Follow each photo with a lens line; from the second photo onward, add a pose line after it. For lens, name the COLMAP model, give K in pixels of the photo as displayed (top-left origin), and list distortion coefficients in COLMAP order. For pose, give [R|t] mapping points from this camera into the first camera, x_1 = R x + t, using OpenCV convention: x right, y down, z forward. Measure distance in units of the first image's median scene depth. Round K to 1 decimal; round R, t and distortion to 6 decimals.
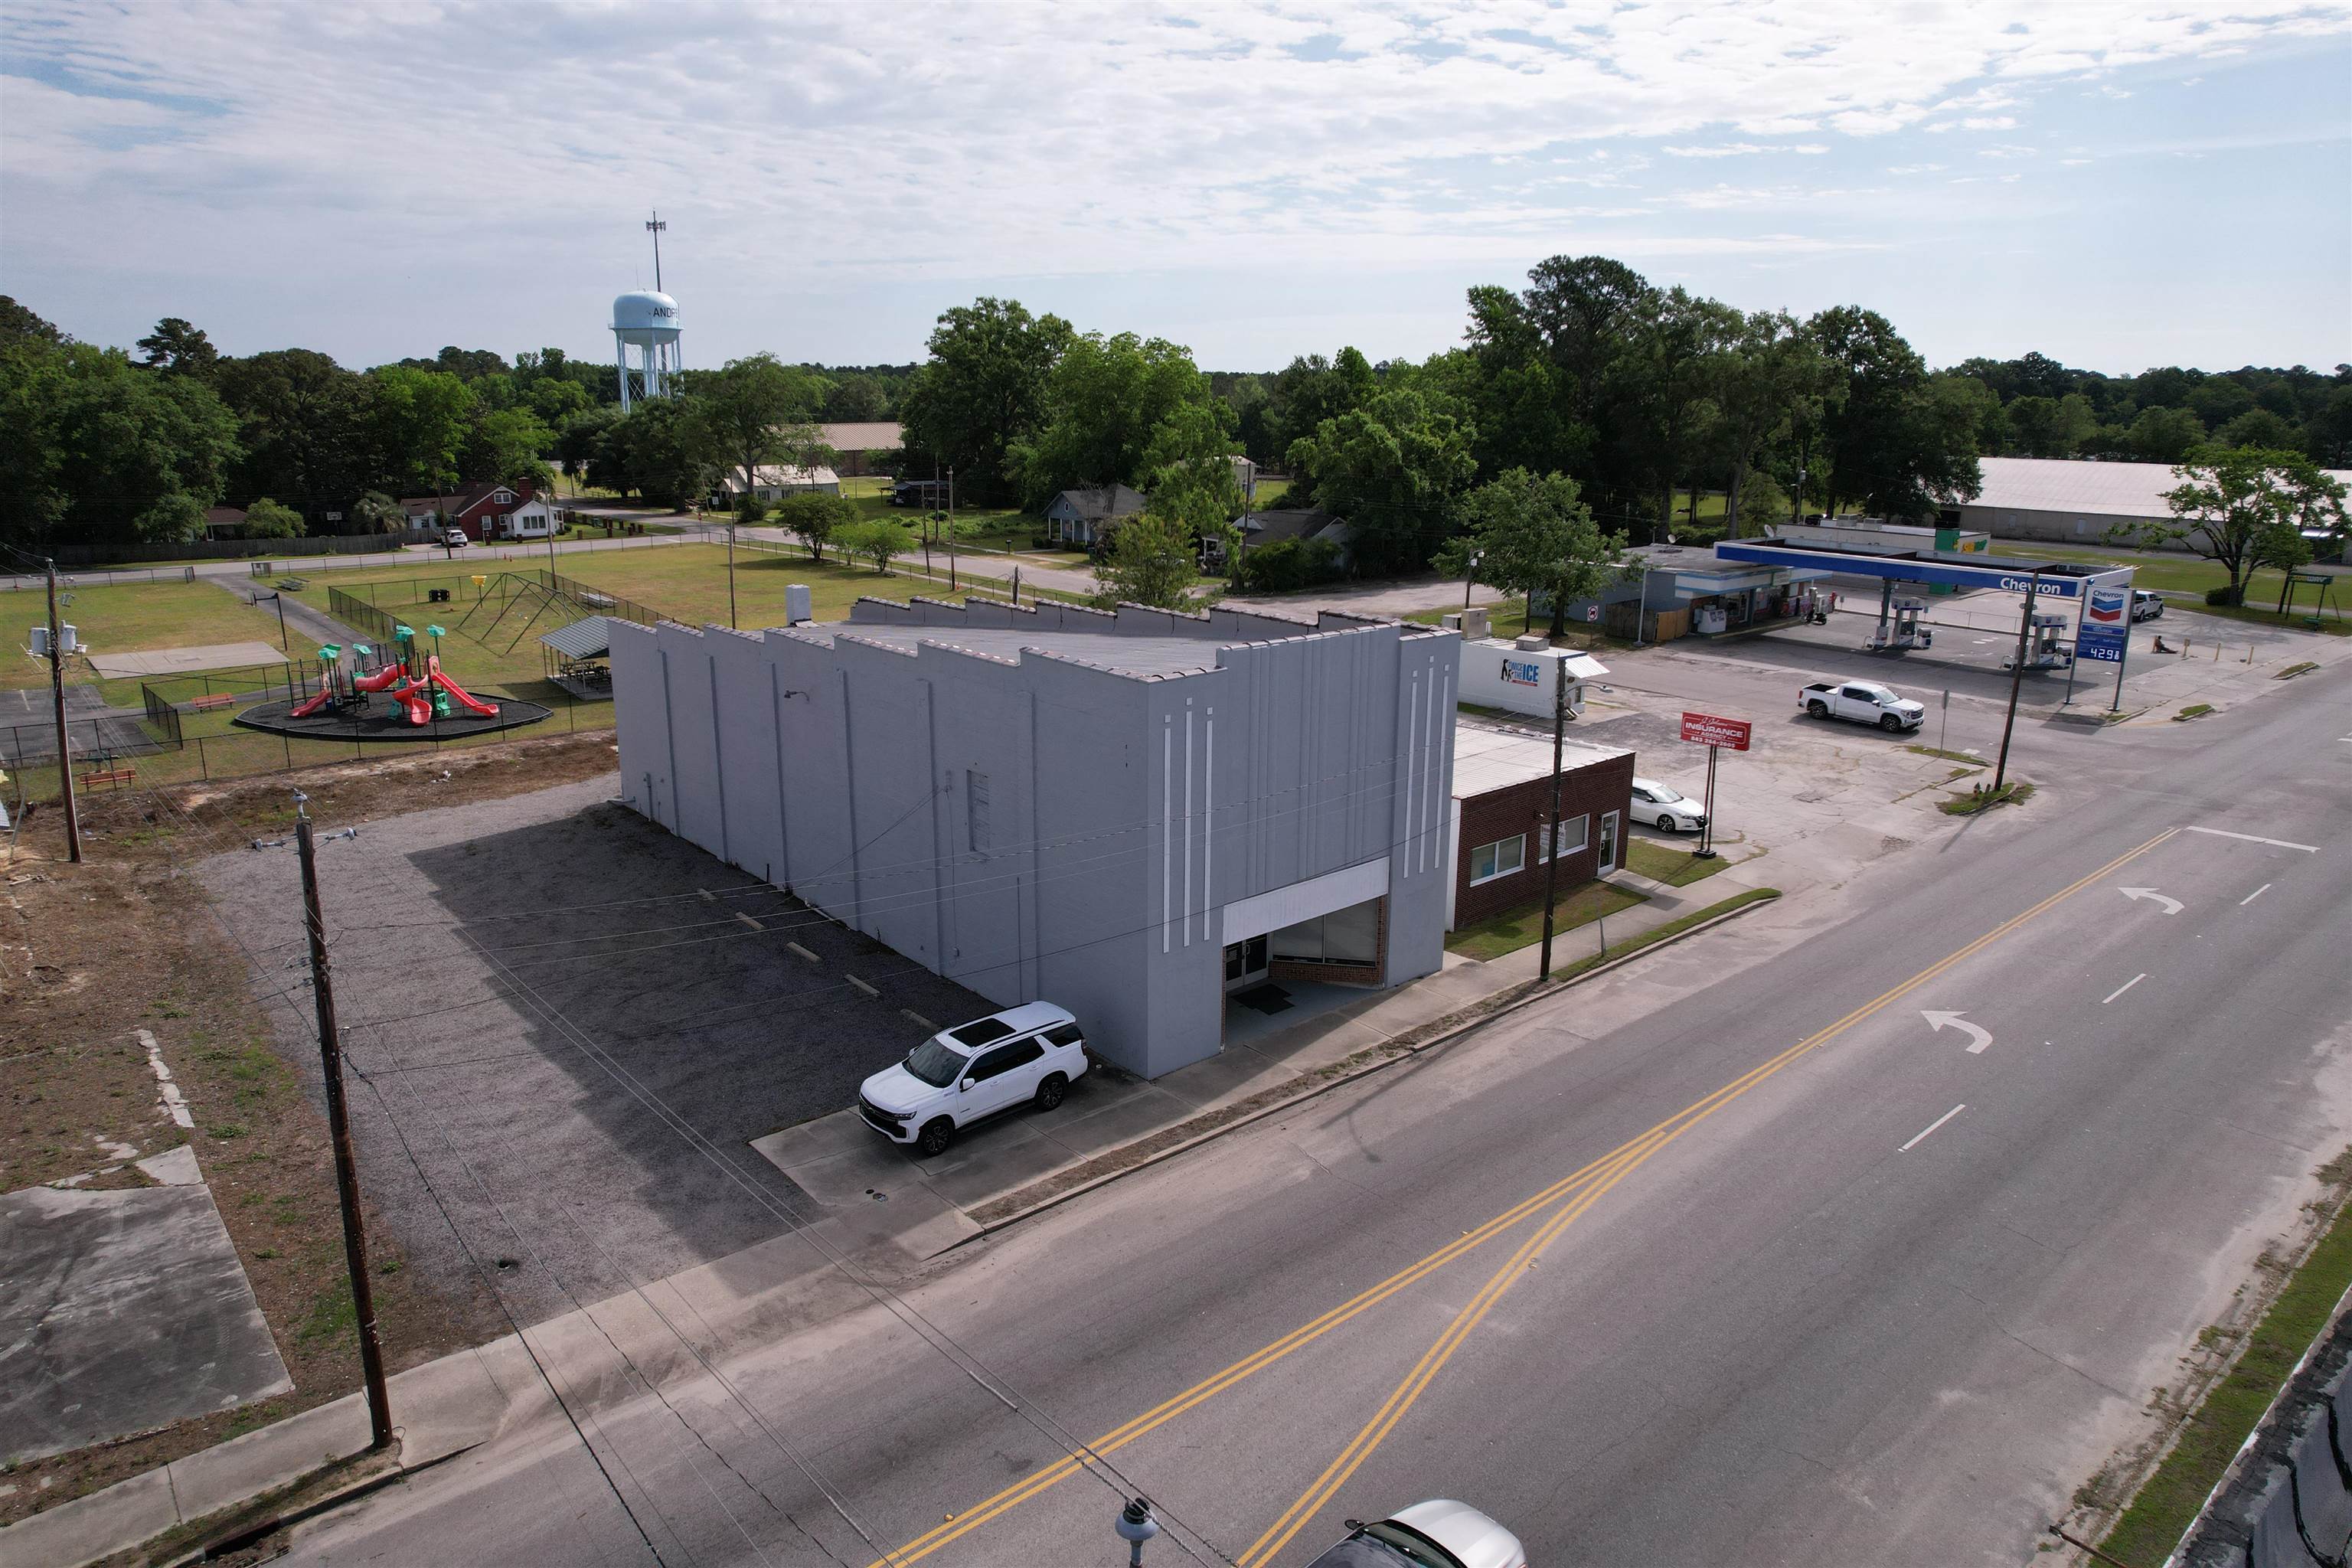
lens RADIAL K [[1499.9, 0, 1174.0], [0, 1499.9, 786.3], [0, 0, 1]] dist [-0.071516, 0.061138]
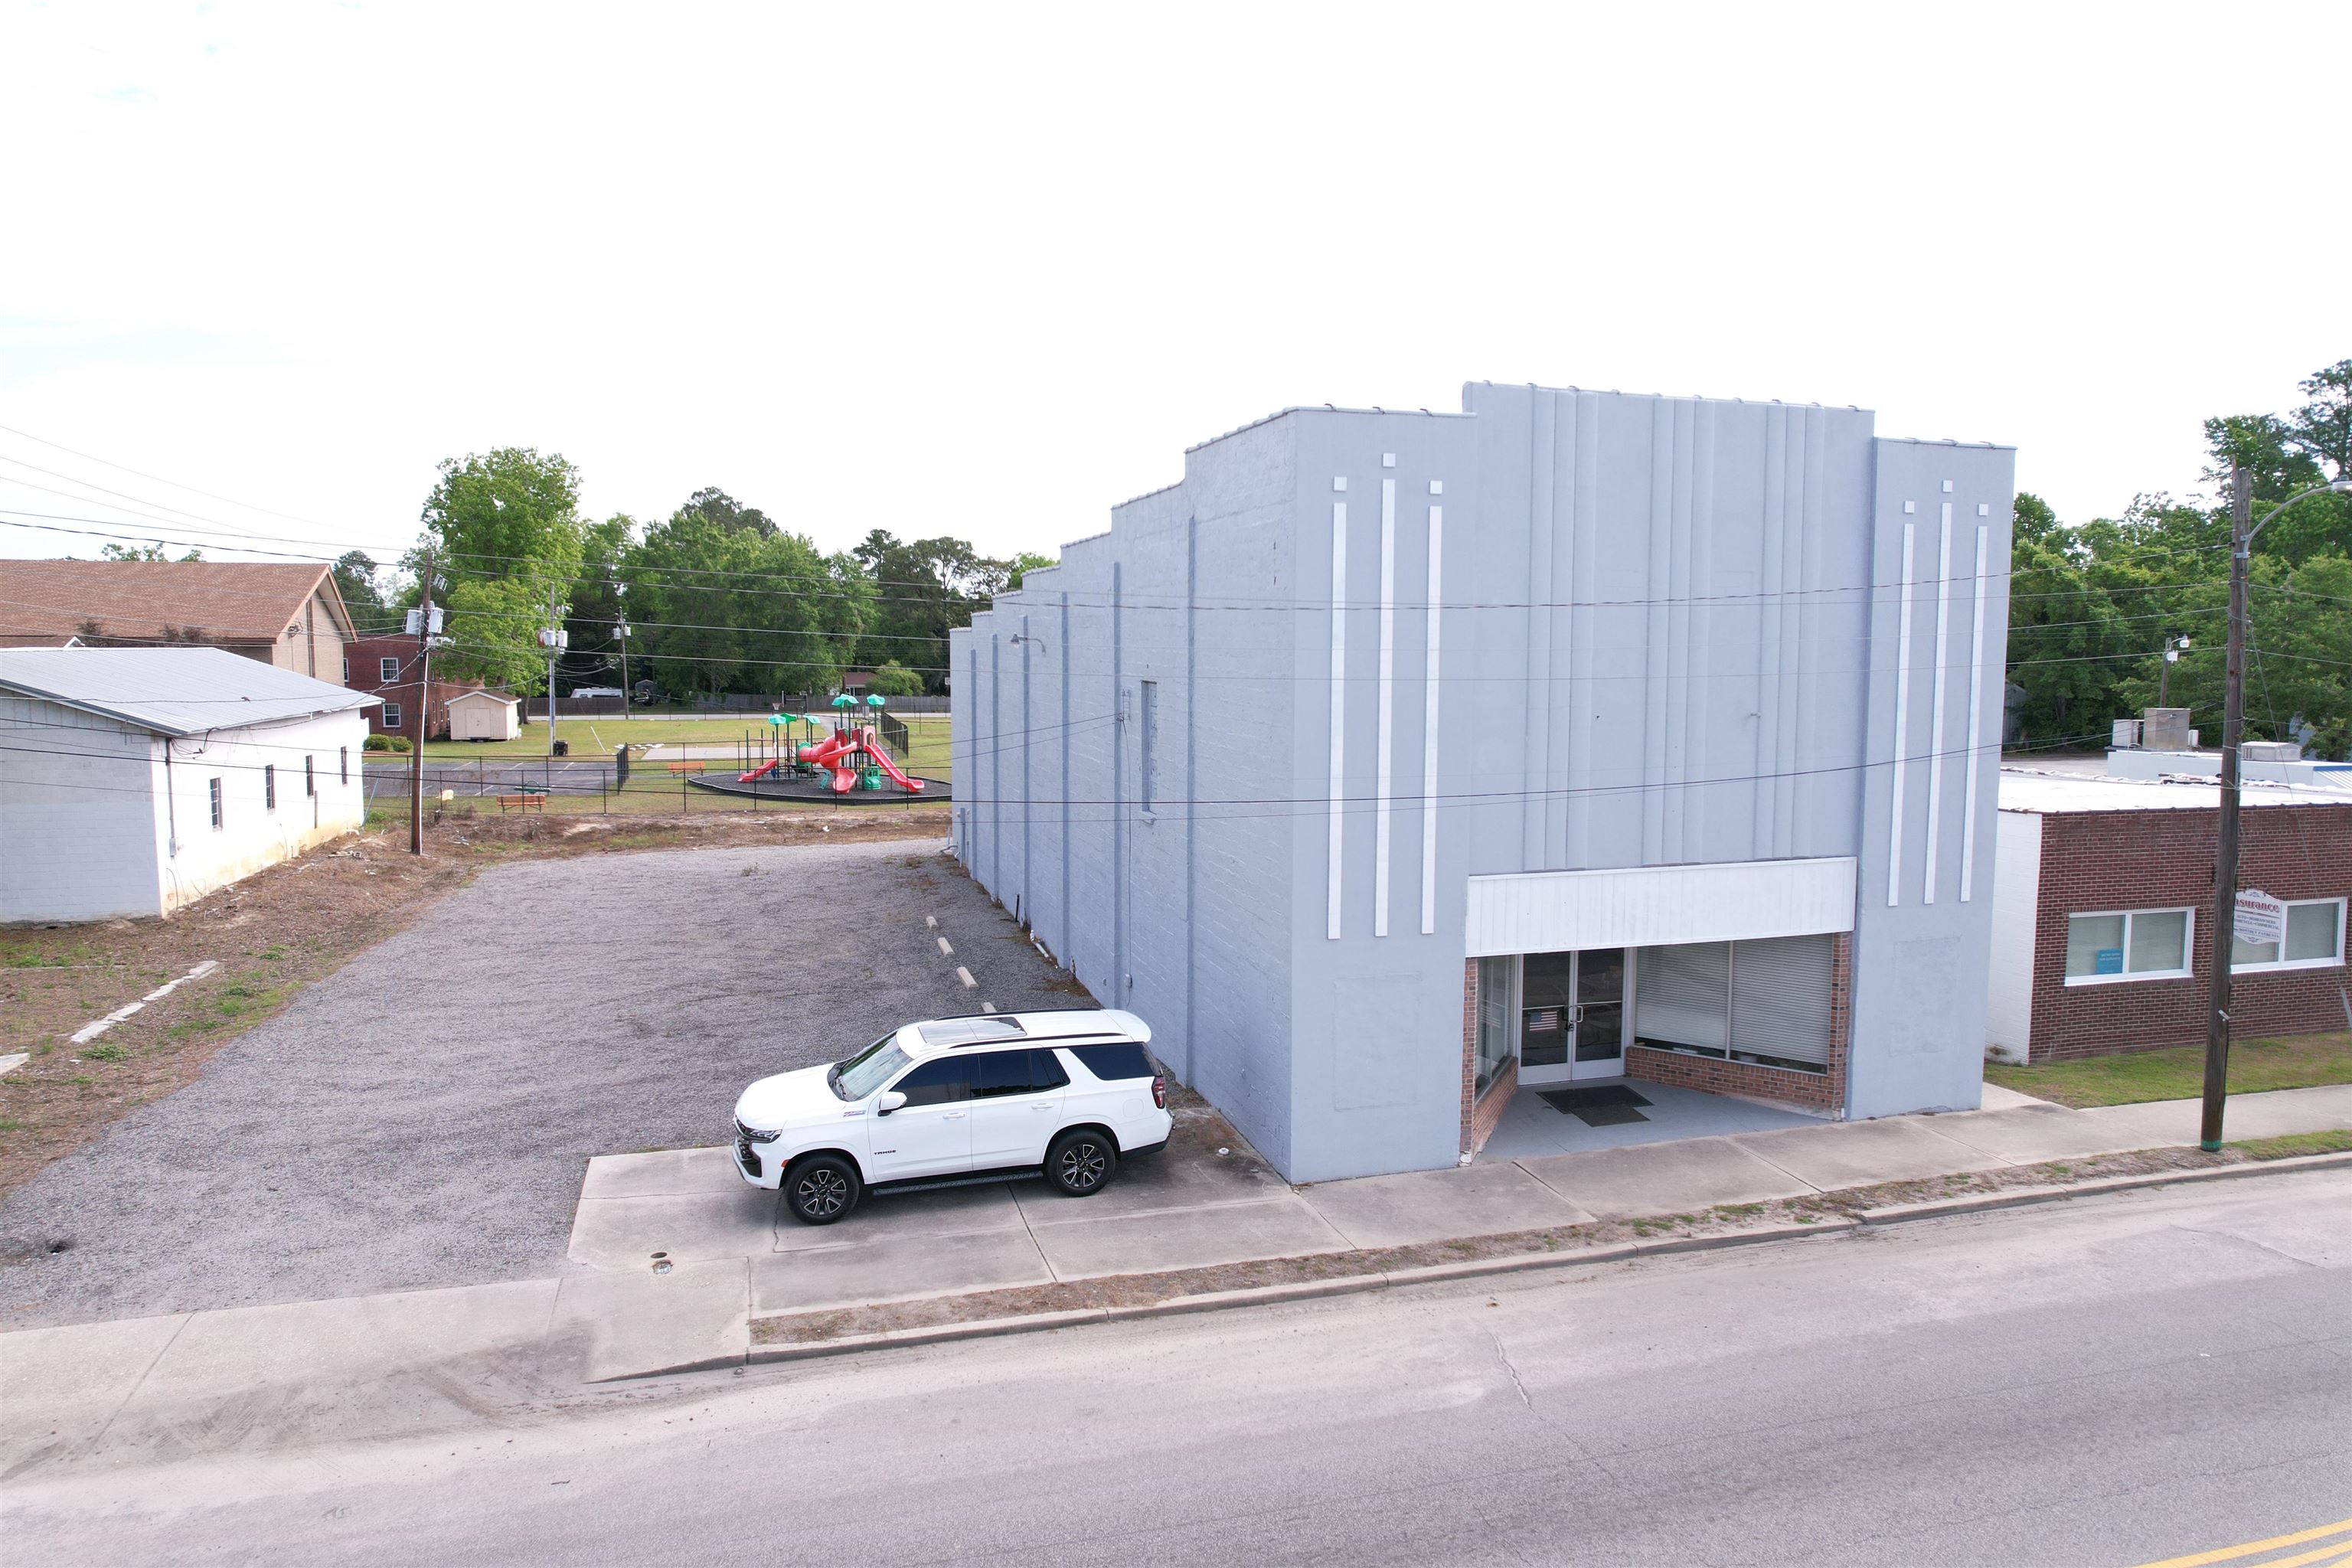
lens RADIAL K [[1499.9, 0, 1176.7], [0, 1499.9, 779.4], [0, 0, 1]] dist [-0.071516, 0.061138]
pose [[0.906651, 0.035682, -0.420370, 0.144783], [-0.107879, 0.982898, -0.149242, 0.122882], [0.407855, 0.180660, 0.894995, 0.426938]]
